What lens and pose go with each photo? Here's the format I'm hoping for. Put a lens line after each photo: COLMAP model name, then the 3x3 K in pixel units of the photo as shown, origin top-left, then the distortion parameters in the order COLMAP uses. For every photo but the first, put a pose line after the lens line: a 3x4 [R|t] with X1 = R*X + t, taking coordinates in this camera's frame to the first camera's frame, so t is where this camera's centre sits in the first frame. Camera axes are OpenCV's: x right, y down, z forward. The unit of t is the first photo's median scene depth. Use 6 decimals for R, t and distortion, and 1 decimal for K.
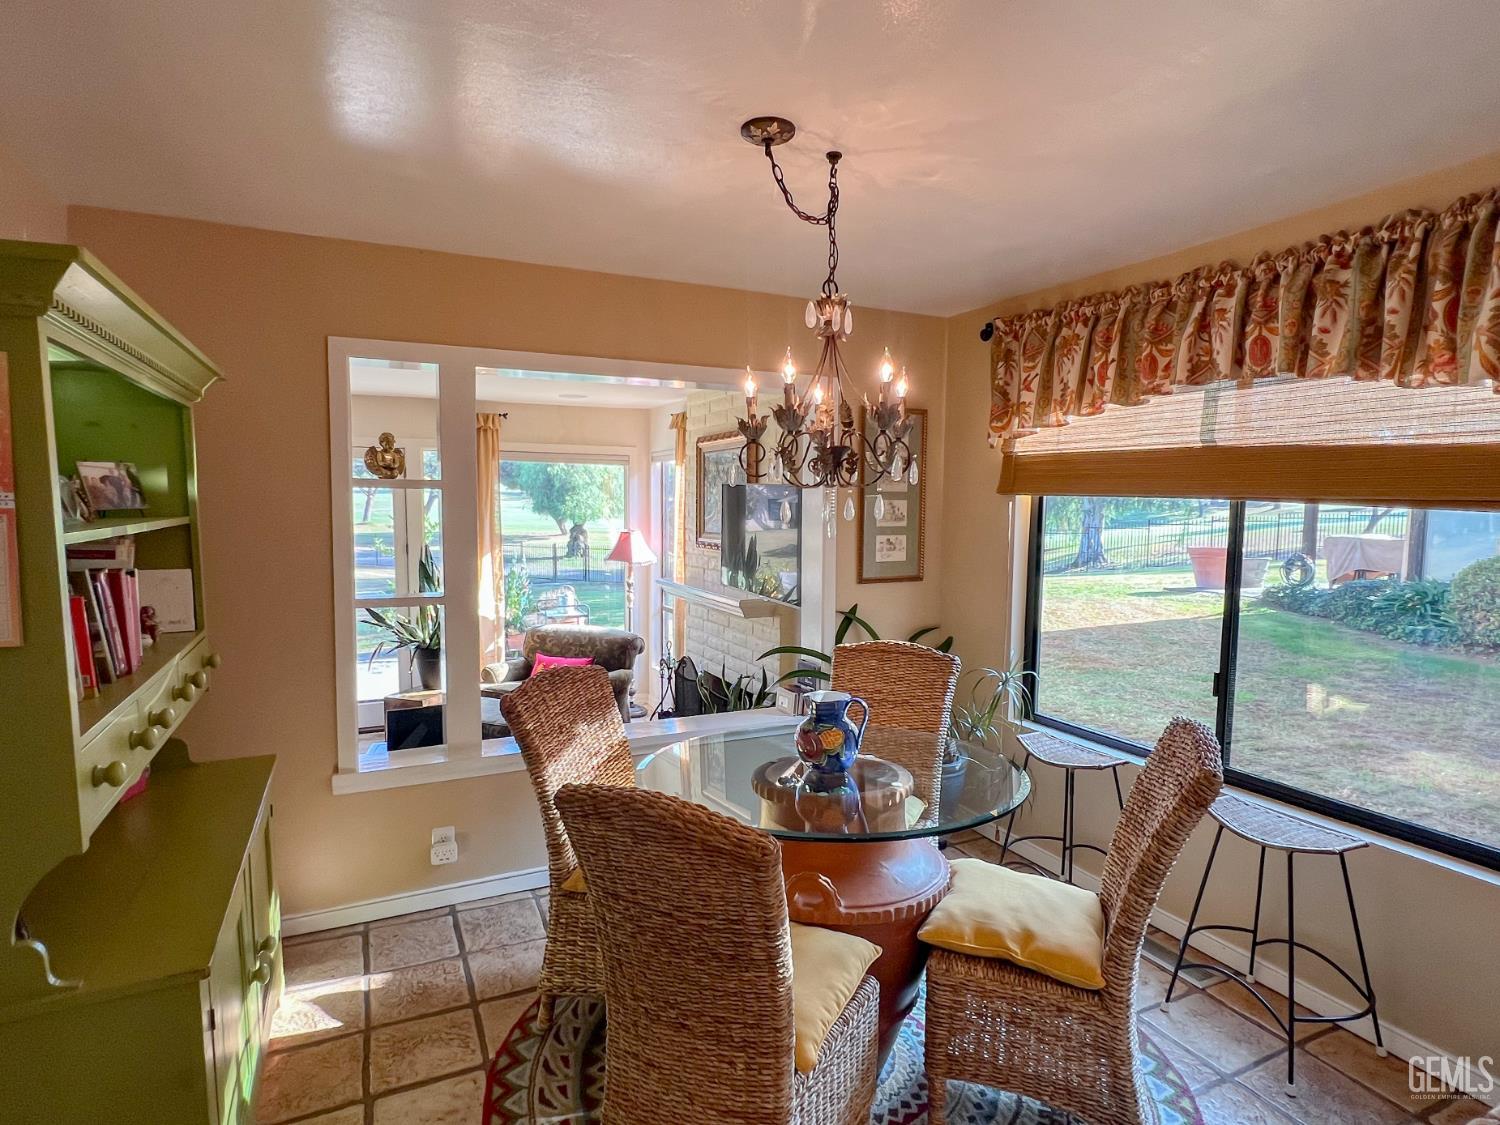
lens RADIAL K [[808.8, 0, 739.6], [0, 808.8, 567.5], [0, 0, 1]] dist [-0.002855, -0.000090]
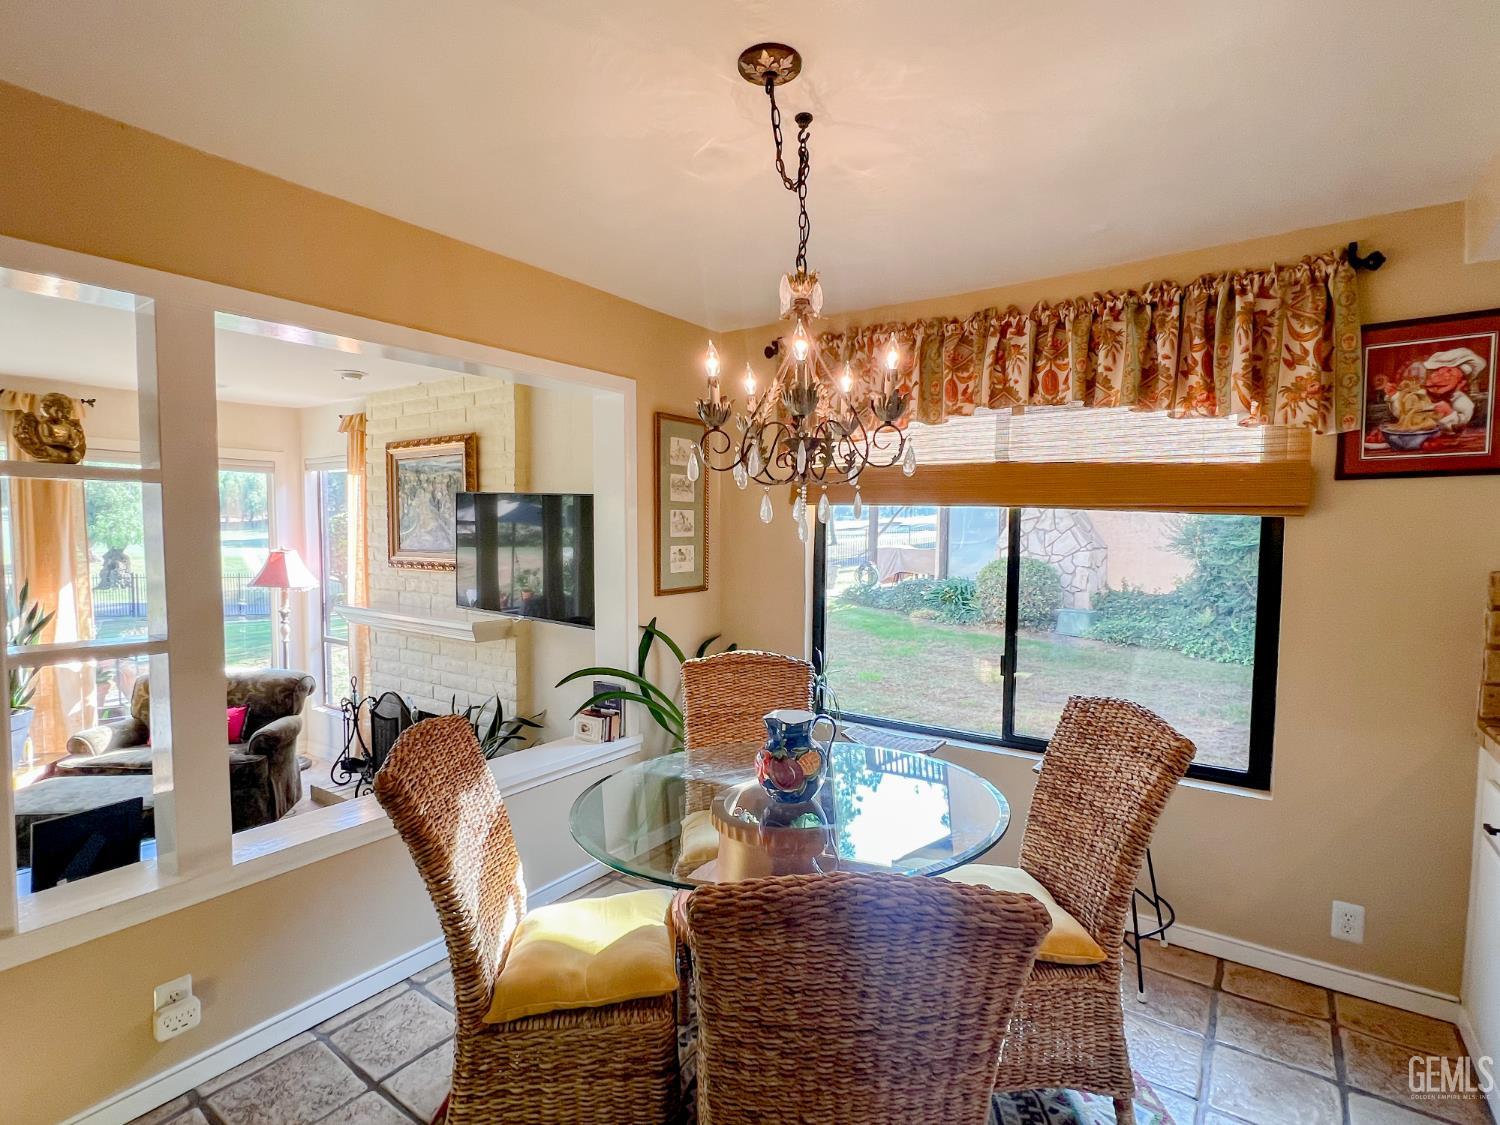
lens RADIAL K [[751.5, 0, 740.0], [0, 751.5, 570.3], [0, 0, 1]] dist [-0.001555, -0.000770]
pose [[0.872873, -0.029974, 0.487025, -0.274842], [0.038994, 0.999204, -0.008390, 0.000996], [-0.486386, 0.026314, 0.873348, 0.231365]]
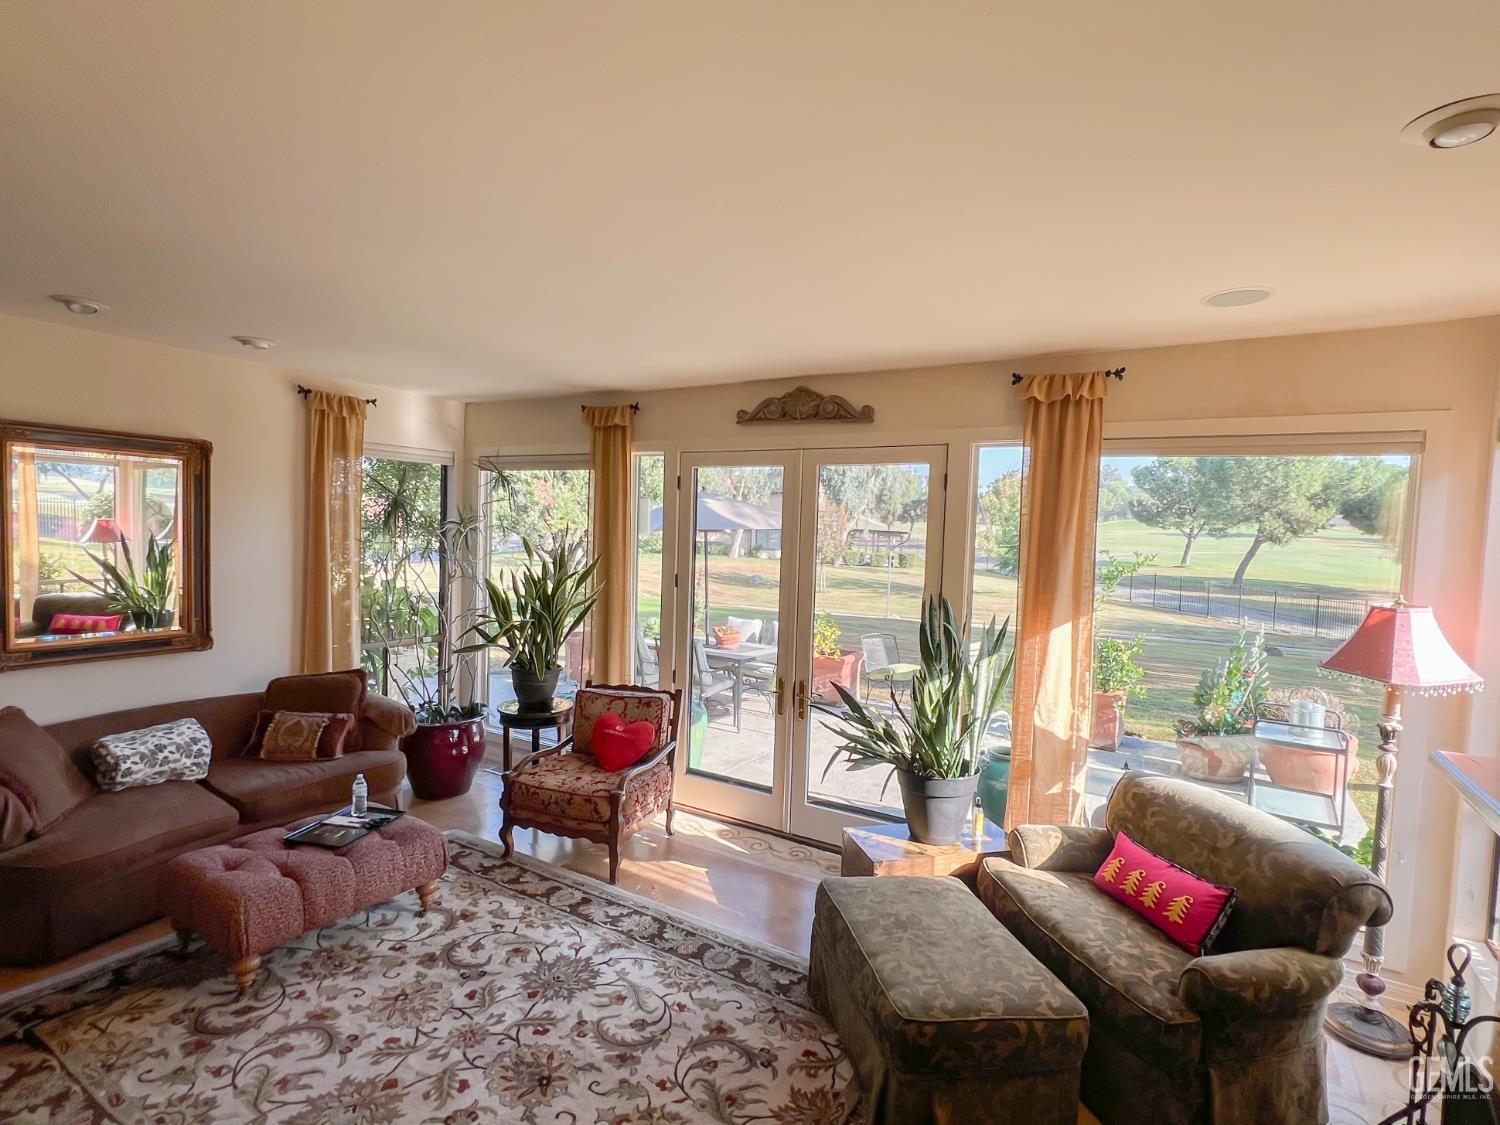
lens RADIAL K [[755.7, 0, 750.0], [0, 755.7, 573.0], [0, 0, 1]] dist [-0.001390, 0.001198]
pose [[0.563277, 0.059990, -0.824087, -0.008524], [-0.095346, 0.995418, 0.007292, -0.089720], [0.820748, 0.074466, 0.566416, 1.359911]]
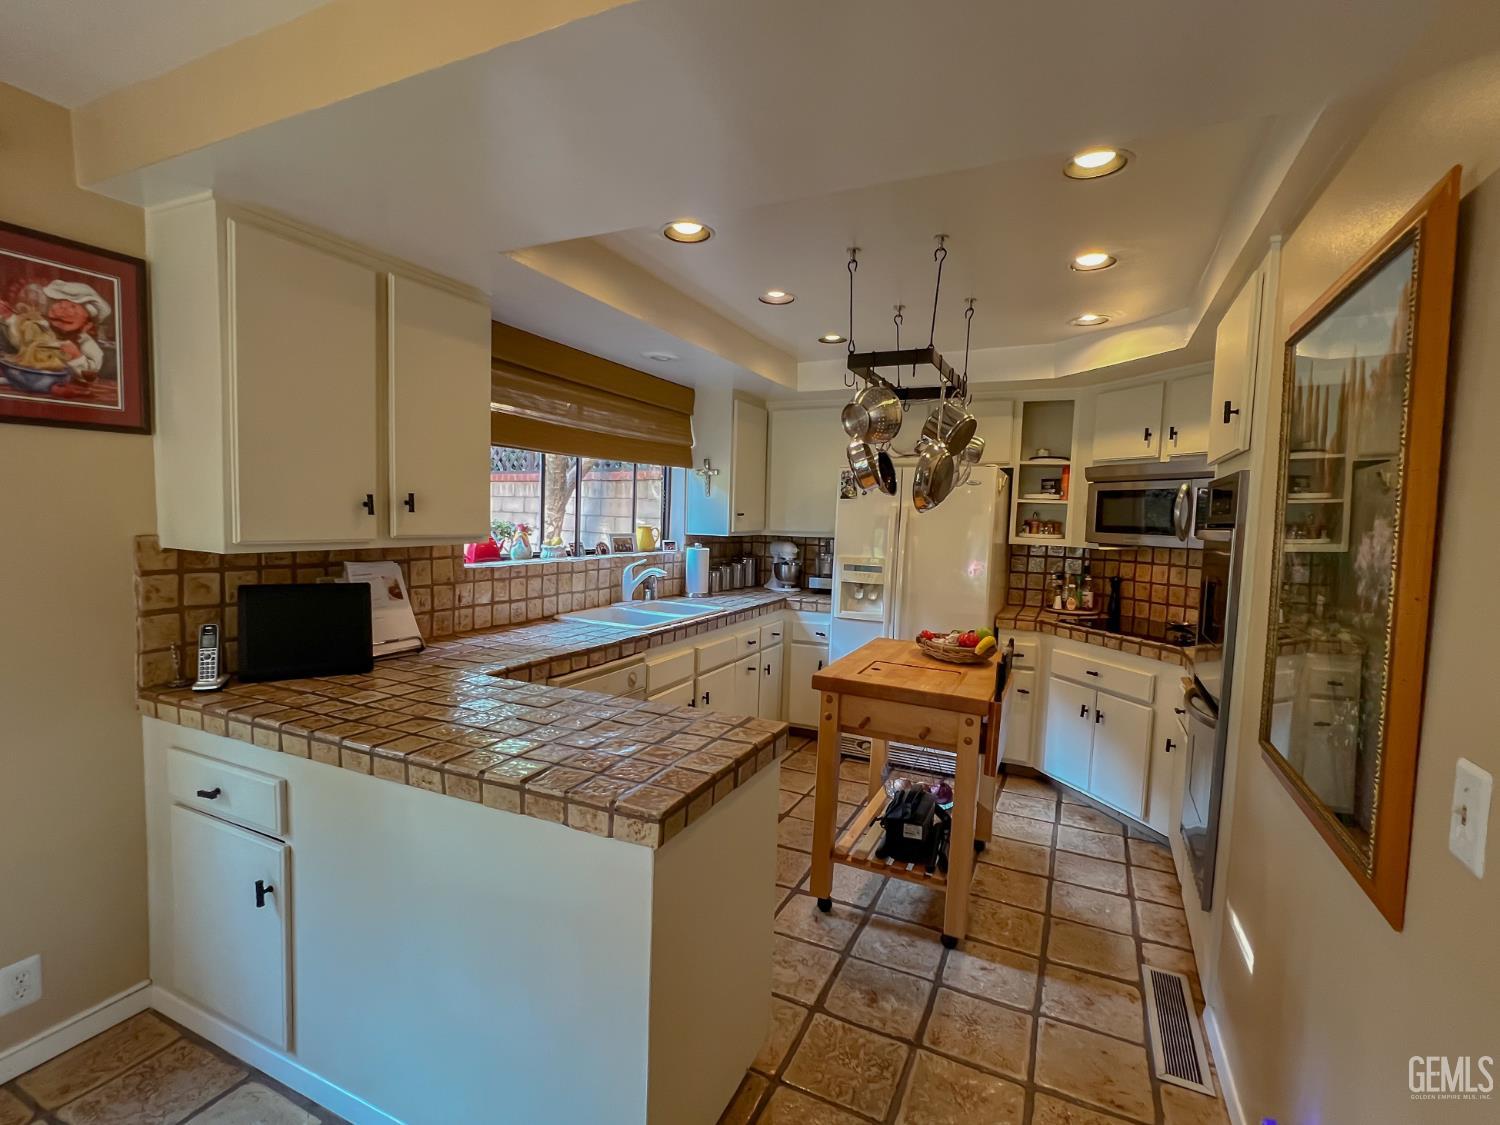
lens RADIAL K [[699.6, 0, 752.9], [0, 699.6, 567.0], [0, 0, 1]] dist [-0.002256, -0.000604]
pose [[-0.638861, -0.083288, 0.764801, -0.143020], [0.028114, 0.990931, 0.131398, -0.015915], [-0.768808, 0.105447, -0.630725, 0.489701]]
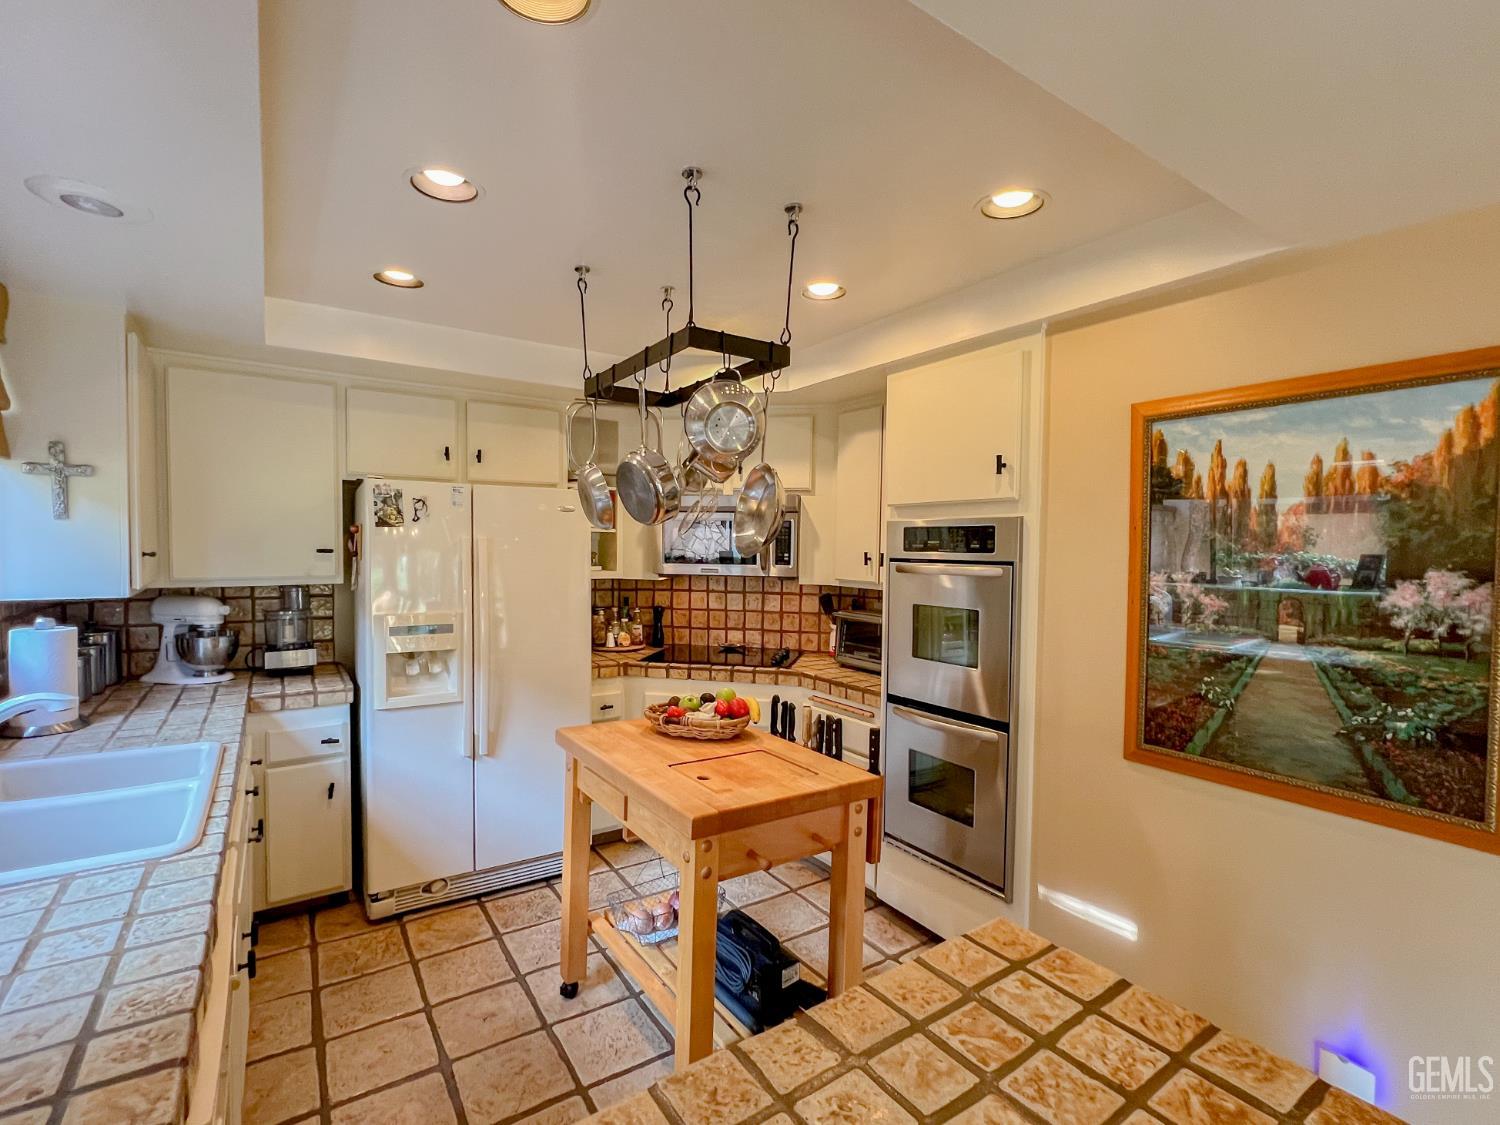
lens RADIAL K [[699.6, 0, 744.1], [0, 699.6, 569.3], [0, 0, 1]] dist [-0.002256, -0.000604]
pose [[-0.988160, -0.015356, -0.152659, 0.515426], [-0.032795, 0.993124, 0.112384, -0.025692], [0.149884, 0.116059, -0.981868, 0.422864]]
